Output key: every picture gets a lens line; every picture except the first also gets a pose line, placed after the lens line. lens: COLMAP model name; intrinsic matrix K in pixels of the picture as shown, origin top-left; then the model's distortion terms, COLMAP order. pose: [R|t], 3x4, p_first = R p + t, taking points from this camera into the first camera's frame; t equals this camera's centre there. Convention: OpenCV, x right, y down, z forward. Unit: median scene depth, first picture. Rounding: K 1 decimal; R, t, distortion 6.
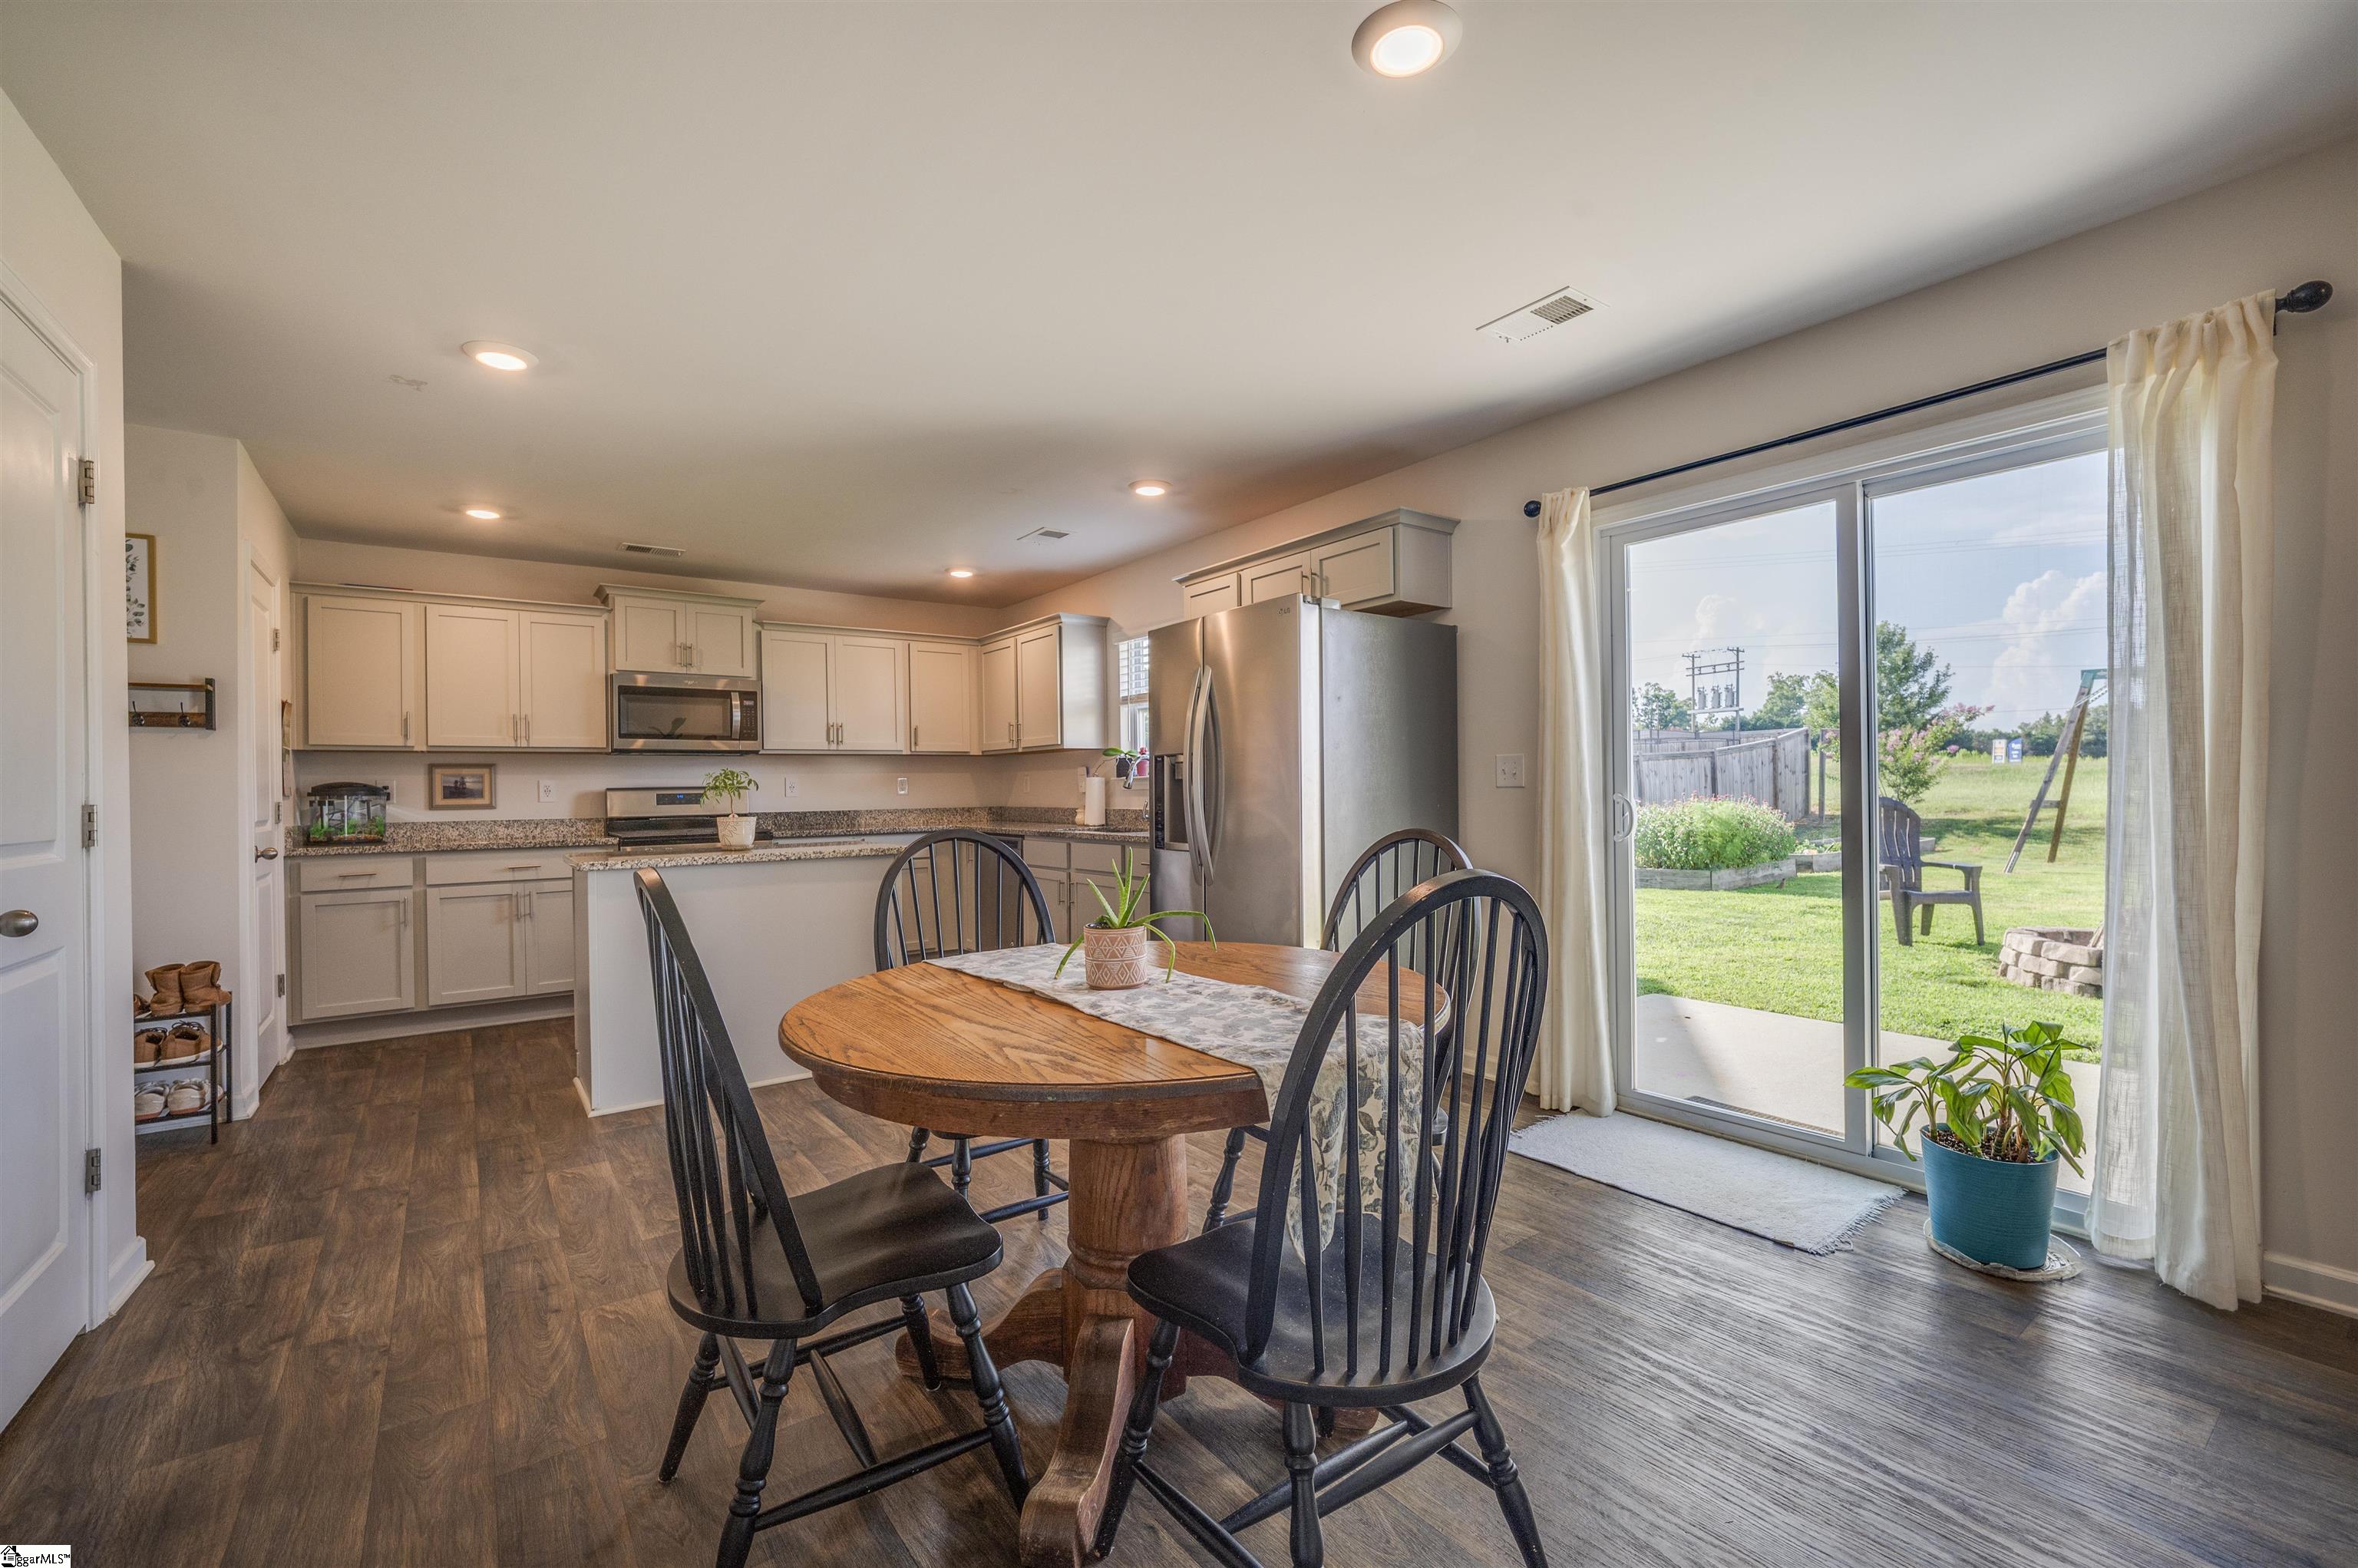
lens RADIAL K [[997.7, 0, 1191.8], [0, 997.7, 788.7], [0, 0, 1]] dist [0.001451, -0.003448]
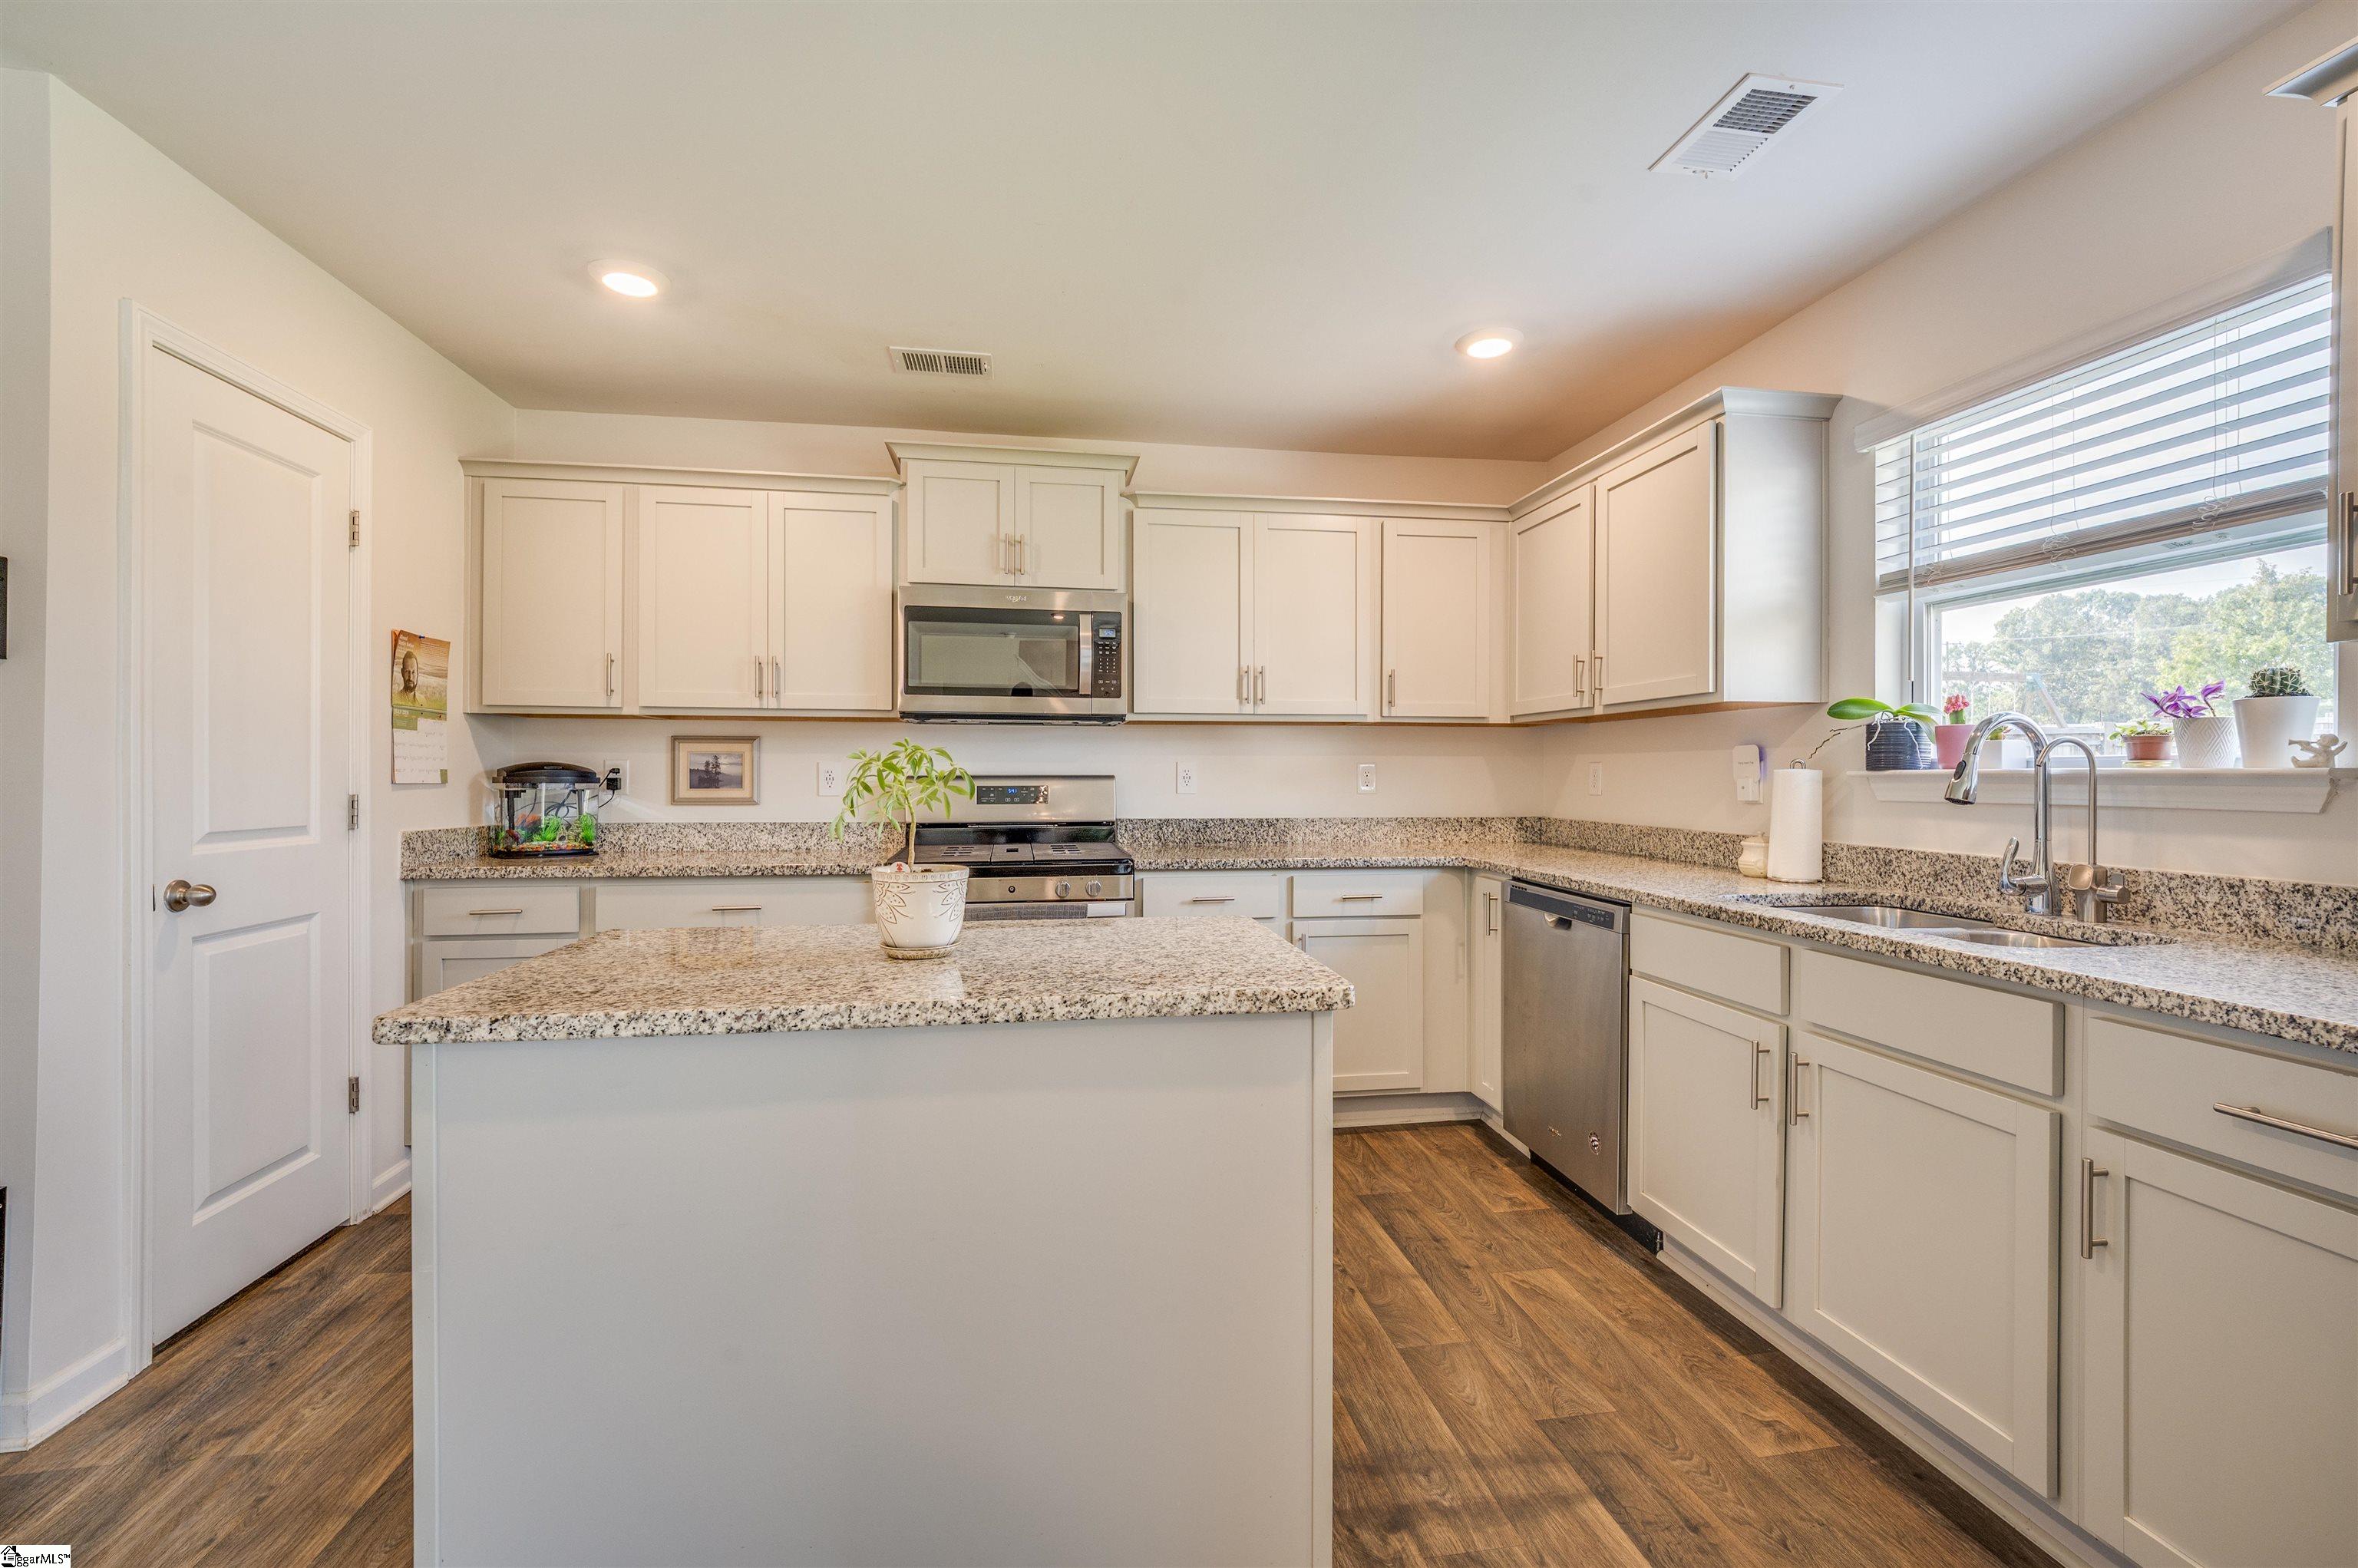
lens RADIAL K [[997.7, 0, 1183.3], [0, 997.7, 773.7], [0, 0, 1]] dist [0.001451, -0.003448]
pose [[0.886065, 0.016391, -0.463271, -0.138170], [-0.016035, 0.999860, 0.004707, -0.007564], [0.463283, 0.003257, 0.886204, 0.517695]]
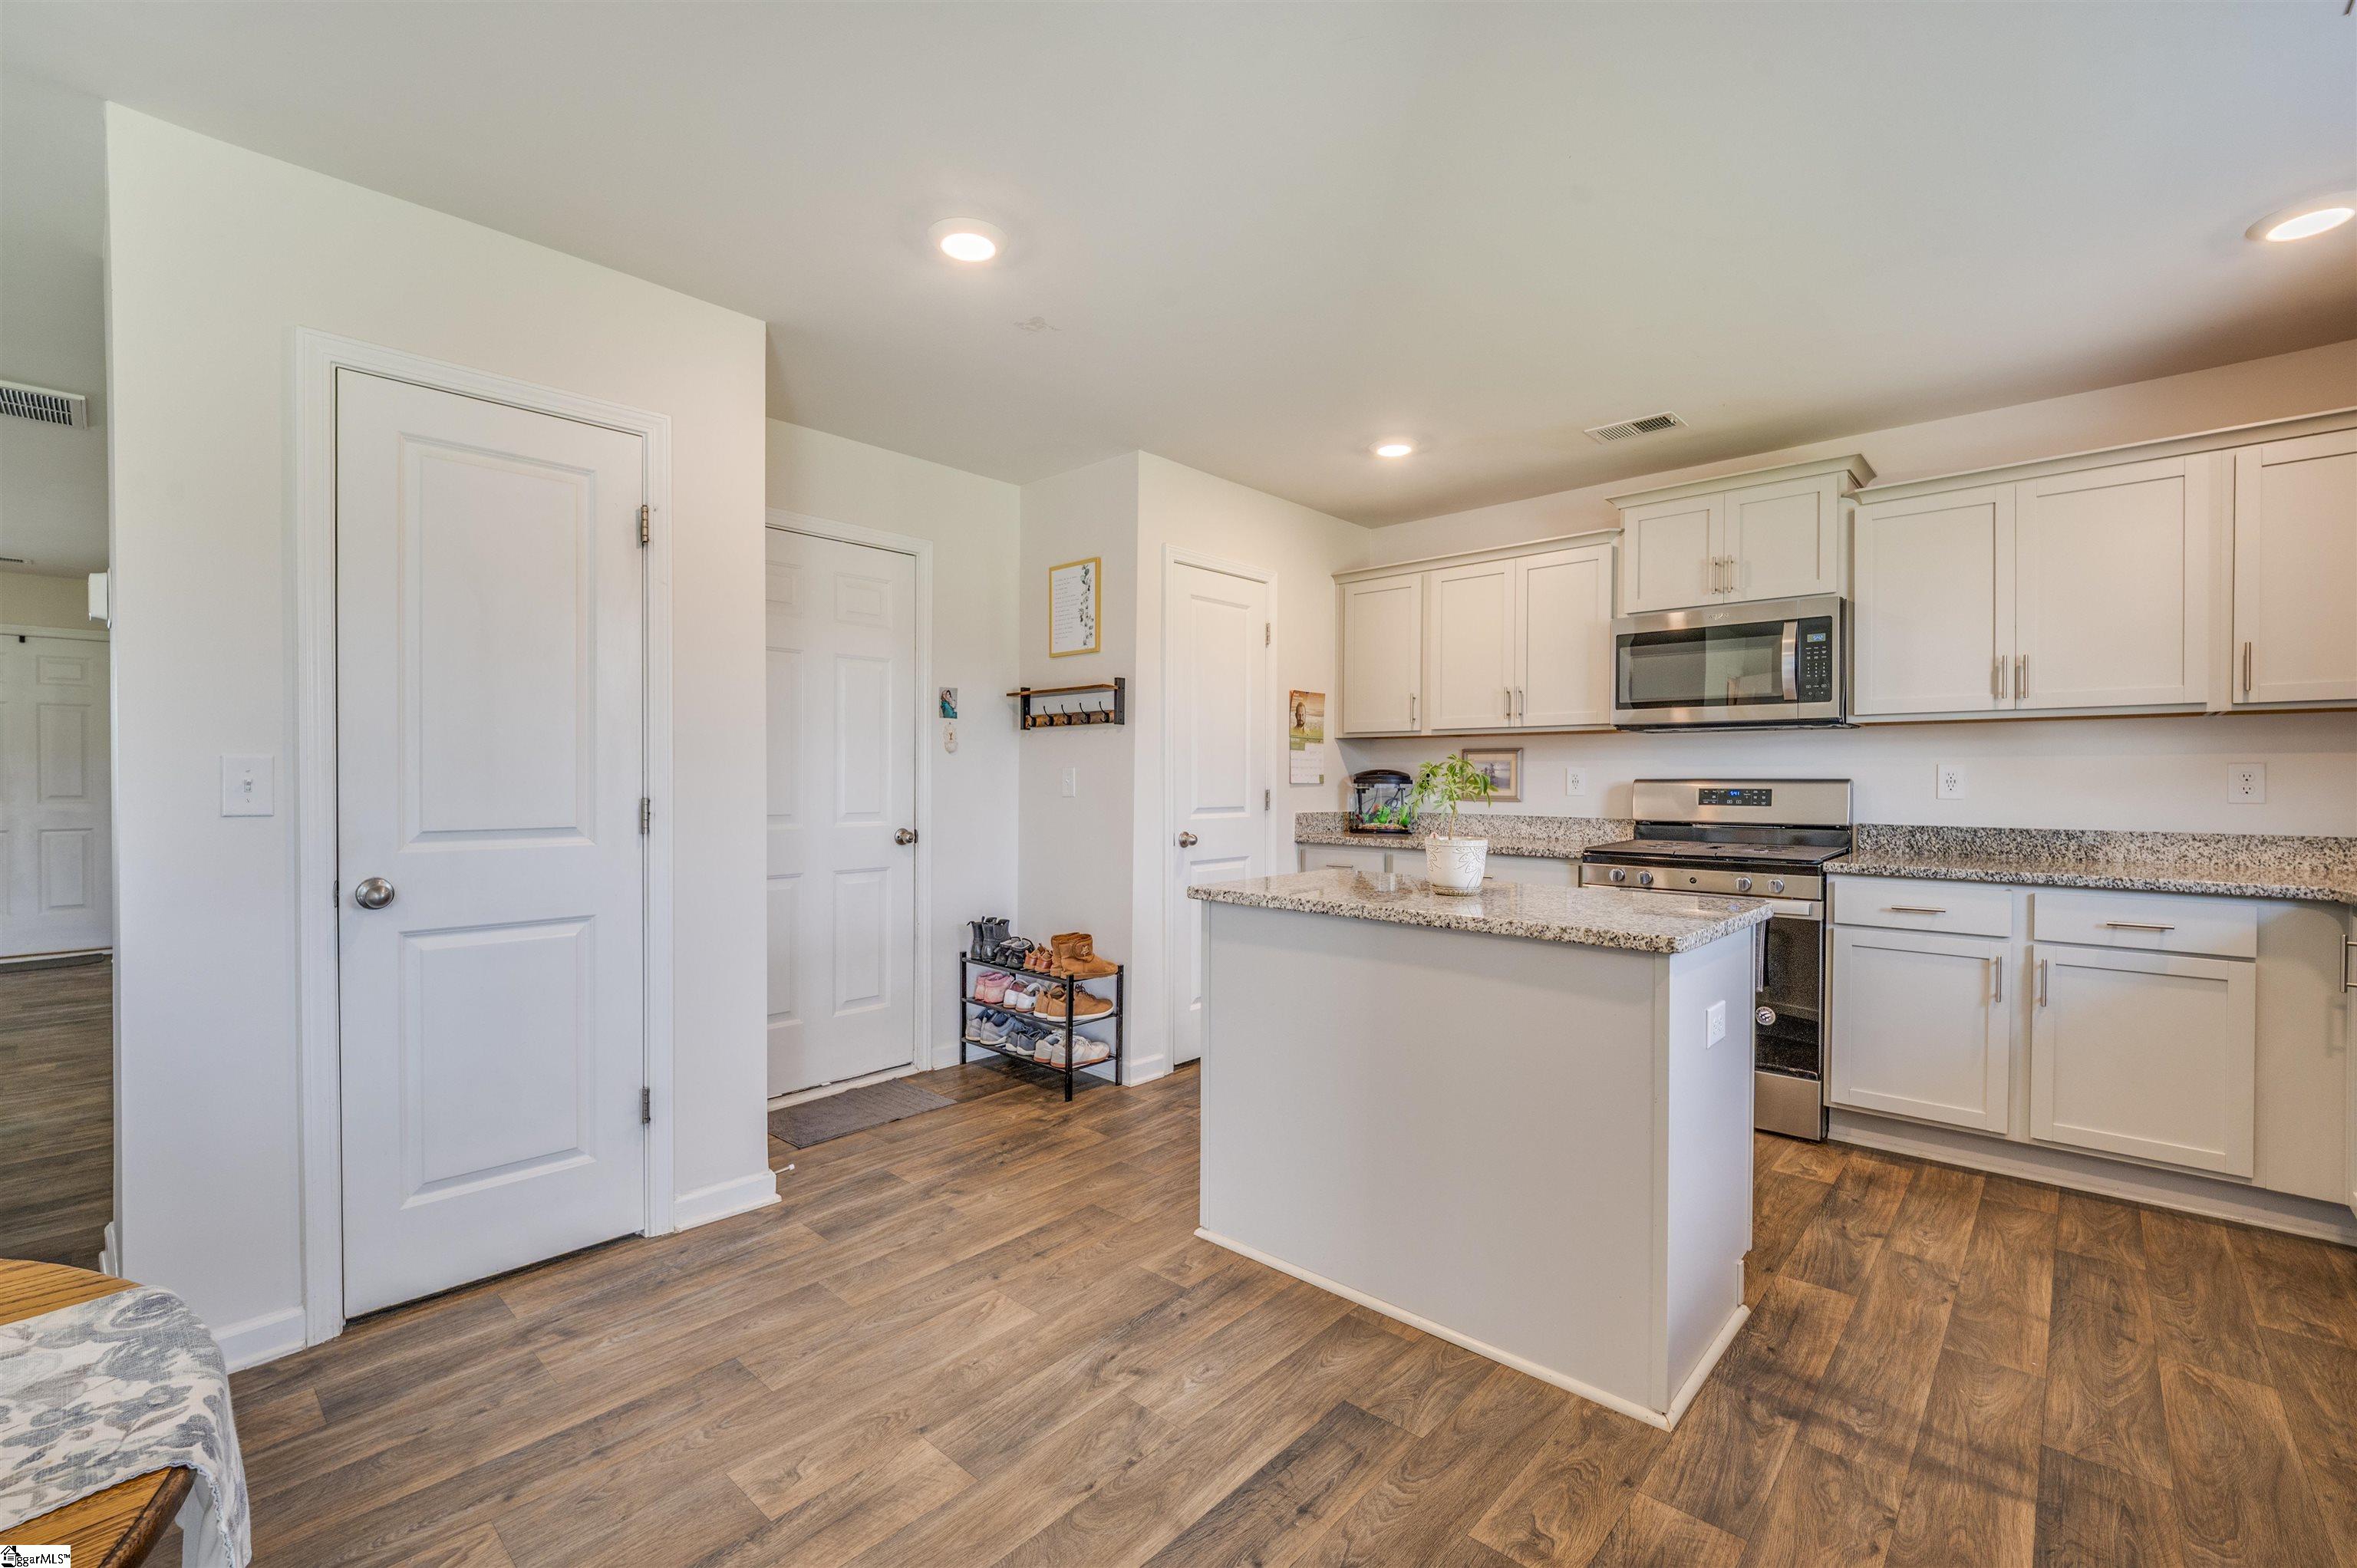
lens RADIAL K [[997.2, 0, 1181.2], [0, 997.2, 784.9], [0, 0, 1]] dist [0.001451, -0.003448]
pose [[0.185724, 0.023526, -0.982320, 0.066553], [-0.005873, 0.999722, 0.022833, -0.010876], [0.982584, 0.001528, 0.185810, 0.534094]]
